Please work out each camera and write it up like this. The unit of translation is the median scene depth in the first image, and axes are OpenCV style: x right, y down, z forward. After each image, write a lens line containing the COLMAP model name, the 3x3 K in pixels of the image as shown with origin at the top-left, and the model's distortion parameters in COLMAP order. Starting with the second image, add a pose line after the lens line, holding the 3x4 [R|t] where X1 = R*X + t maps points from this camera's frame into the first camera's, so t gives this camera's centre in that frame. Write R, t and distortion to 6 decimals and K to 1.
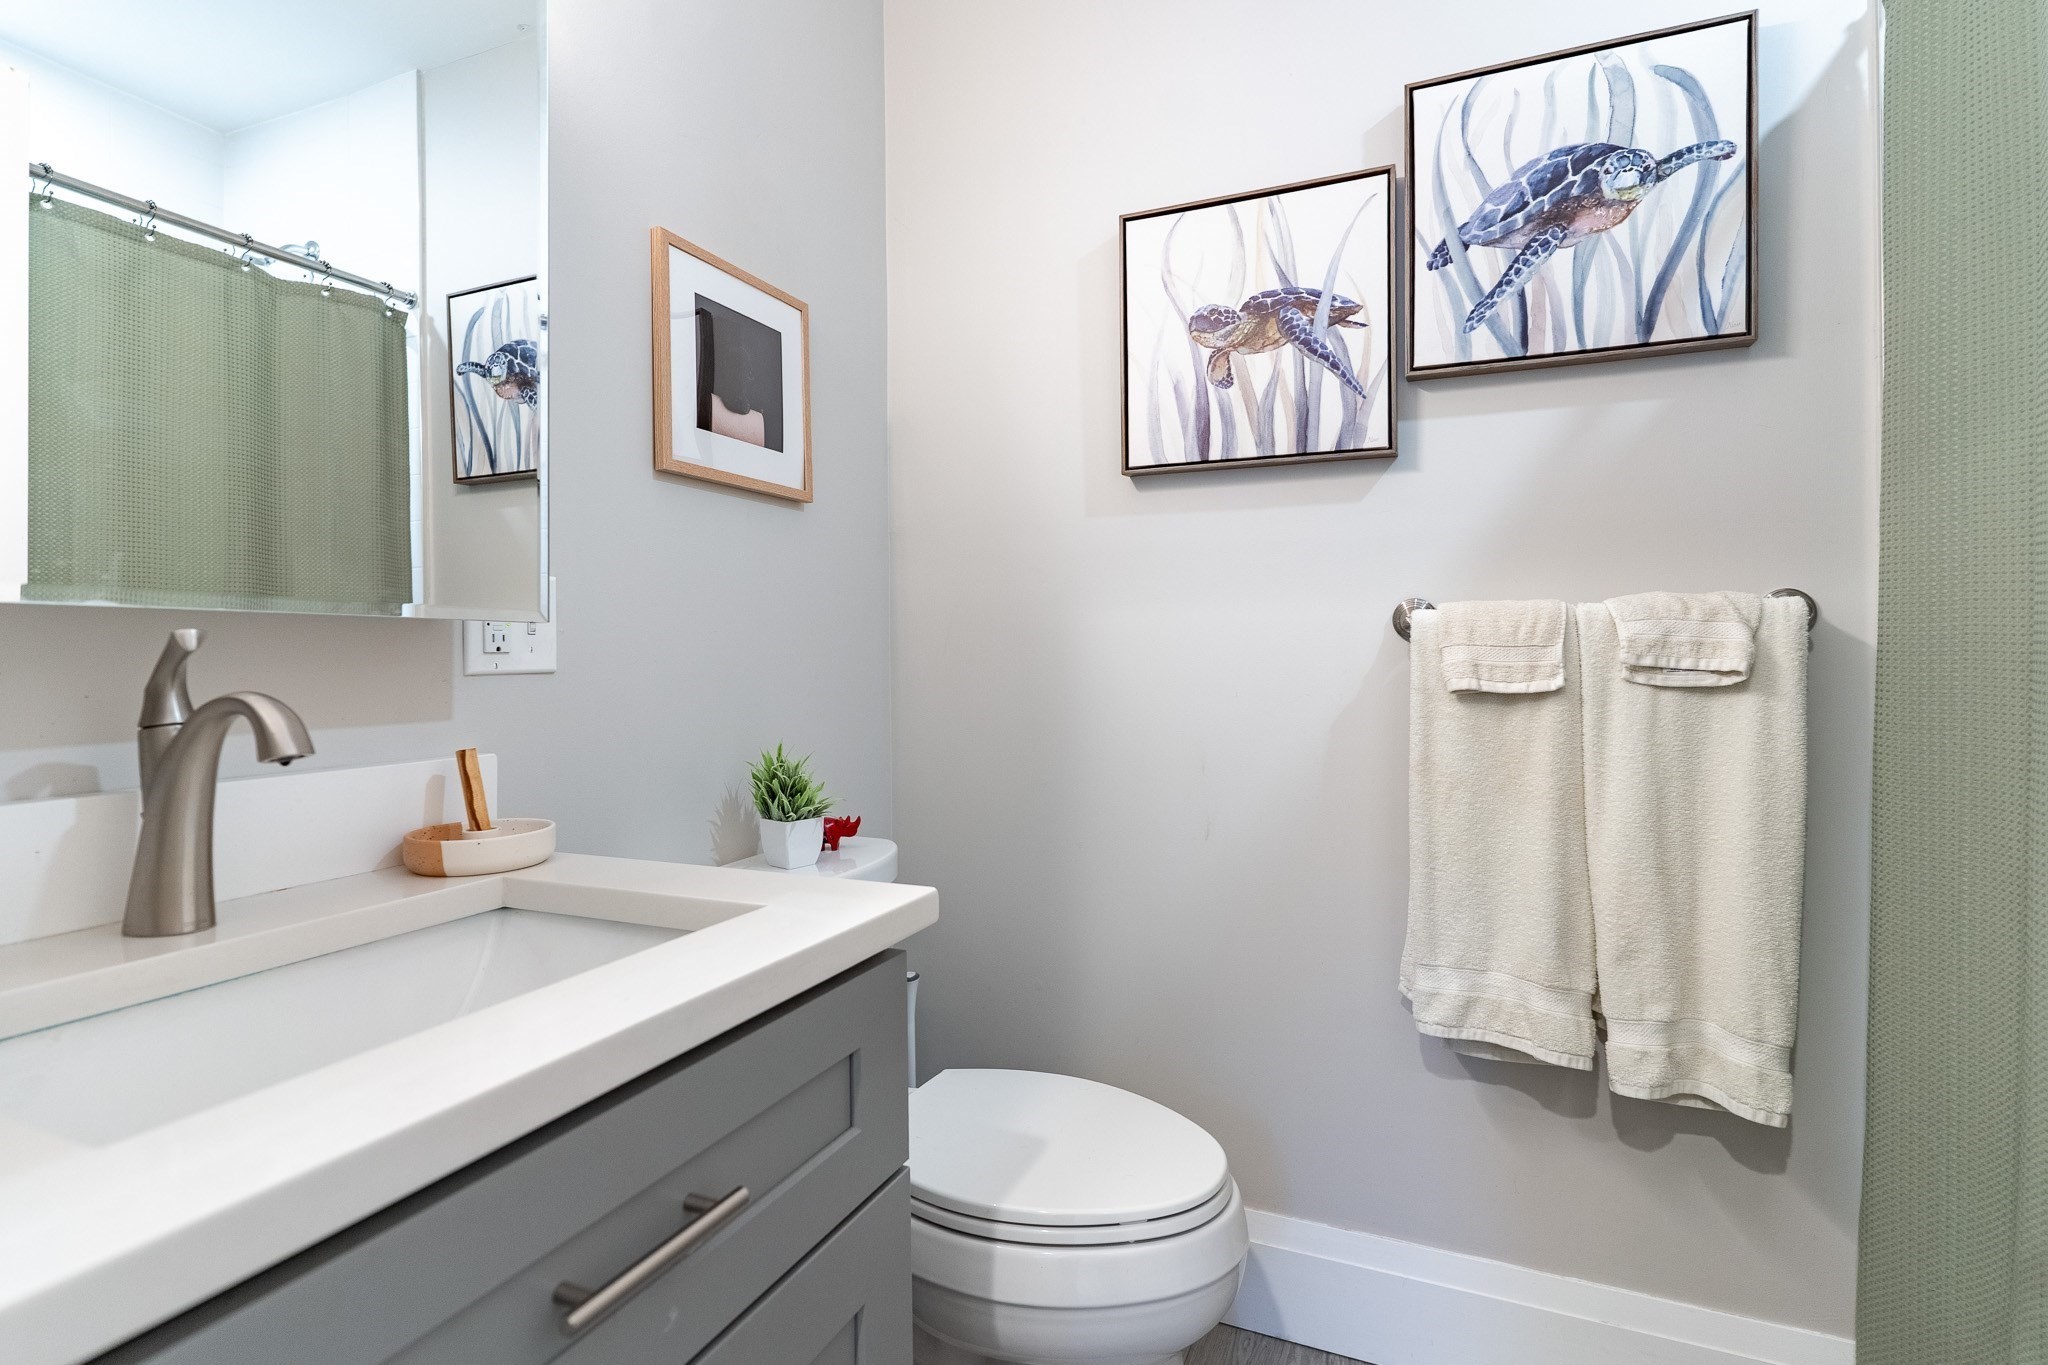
lens RADIAL K [[970.4, 0, 1028.7], [0, 970.4, 645.9], [0, 0, 1]] dist [0.003137, 0.000343]
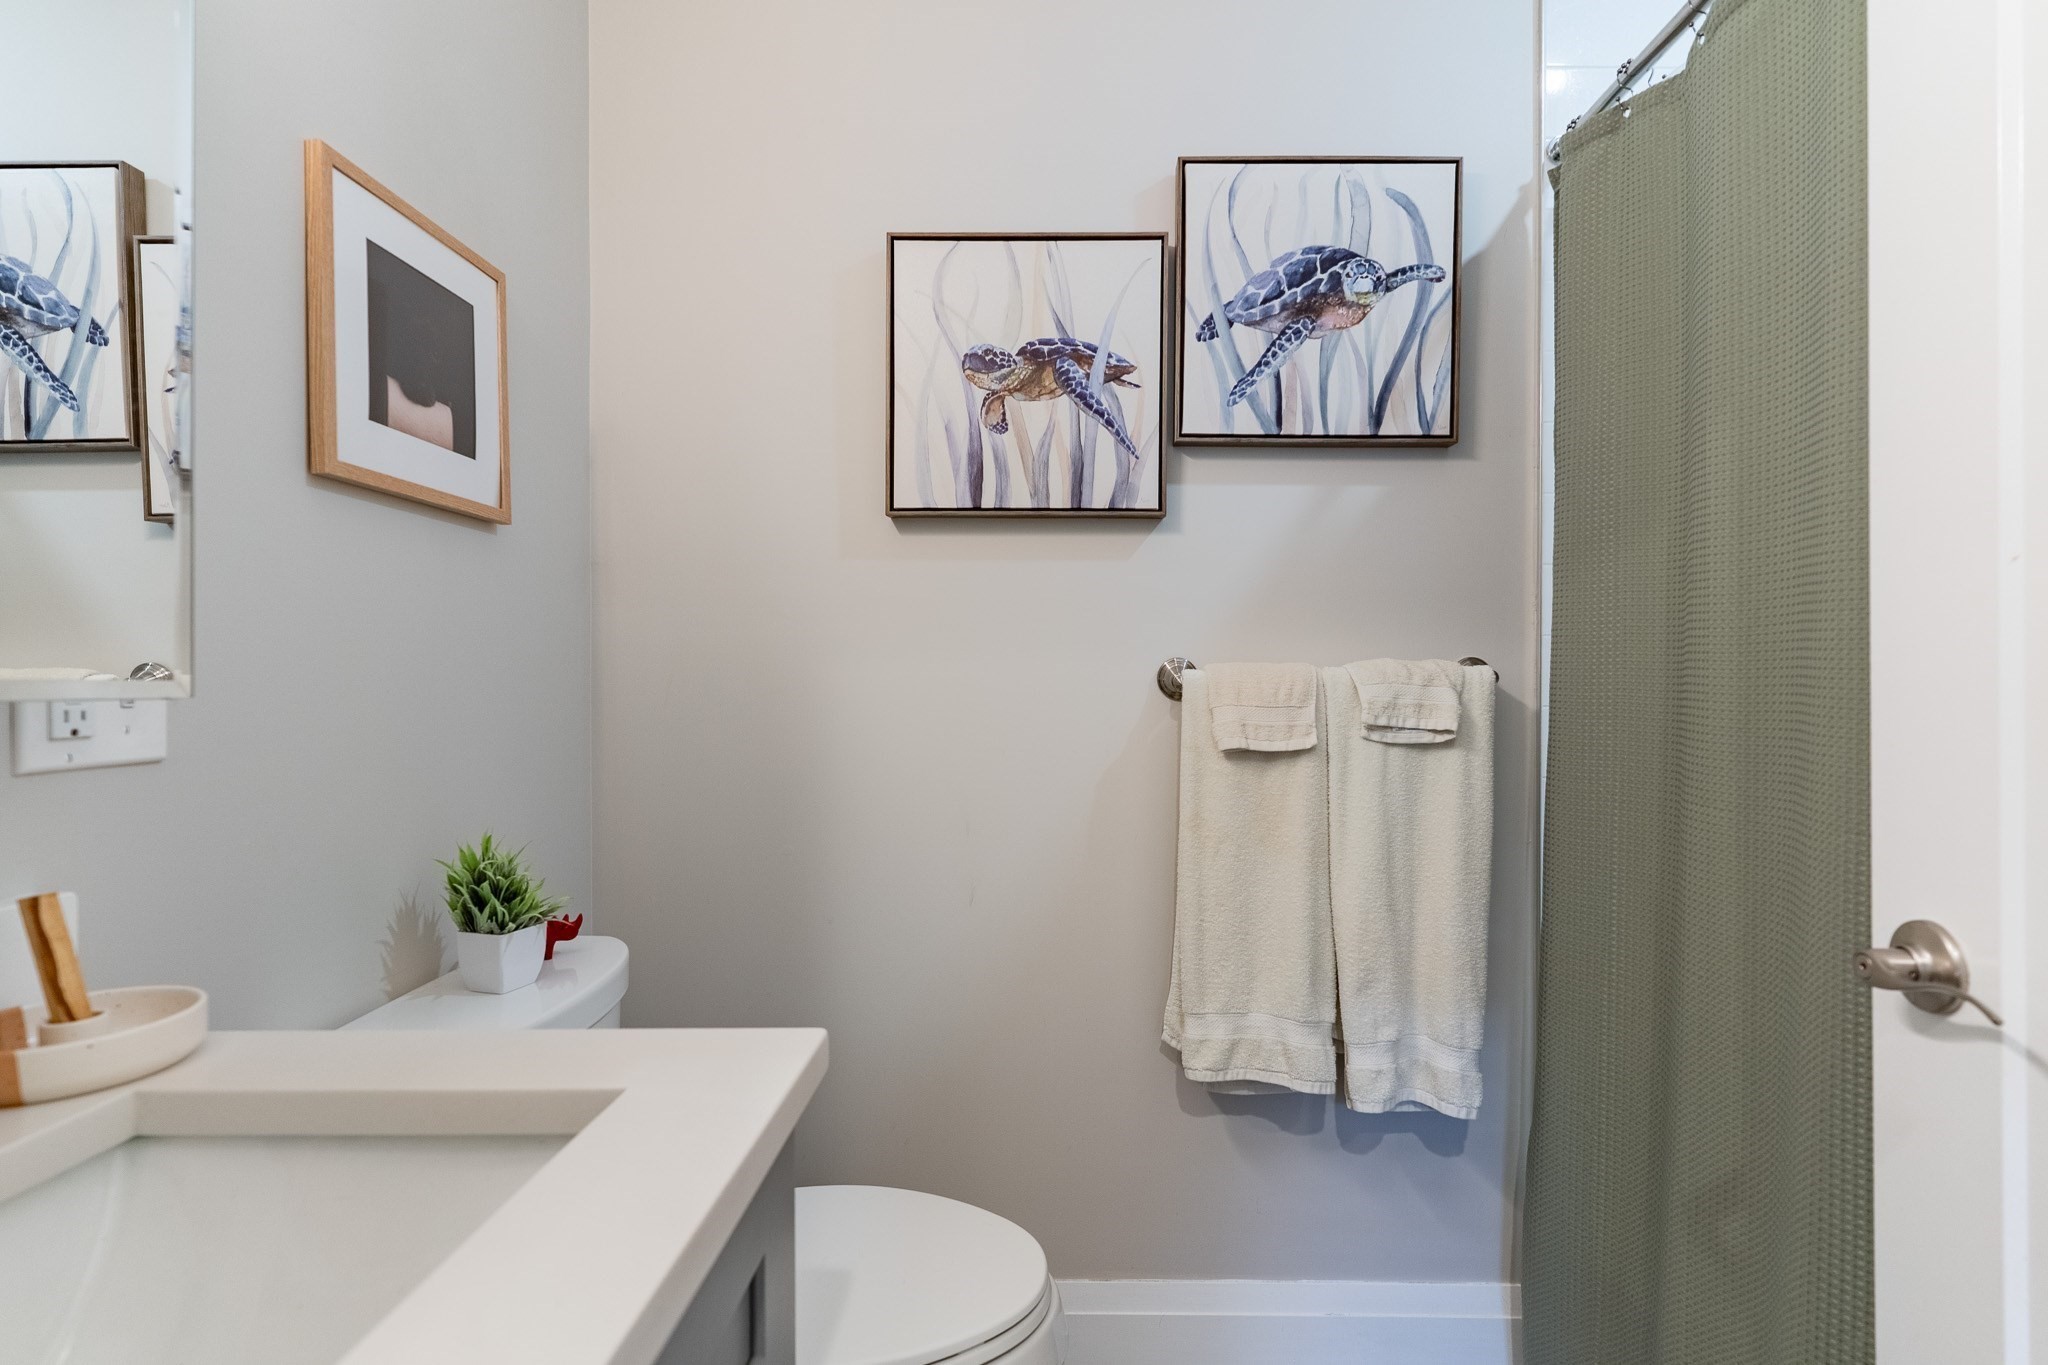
lens RADIAL K [[980.2, 0, 1014.3], [0, 980.2, 677.0], [0, 0, 1]] dist [-0.000379, 0.000383]
pose [[0.923838, 0.005016, 0.382751, -0.174031], [-0.008429, 0.999938, 0.007241, -0.037262], [-0.382691, -0.009916, 0.923823, 0.113290]]
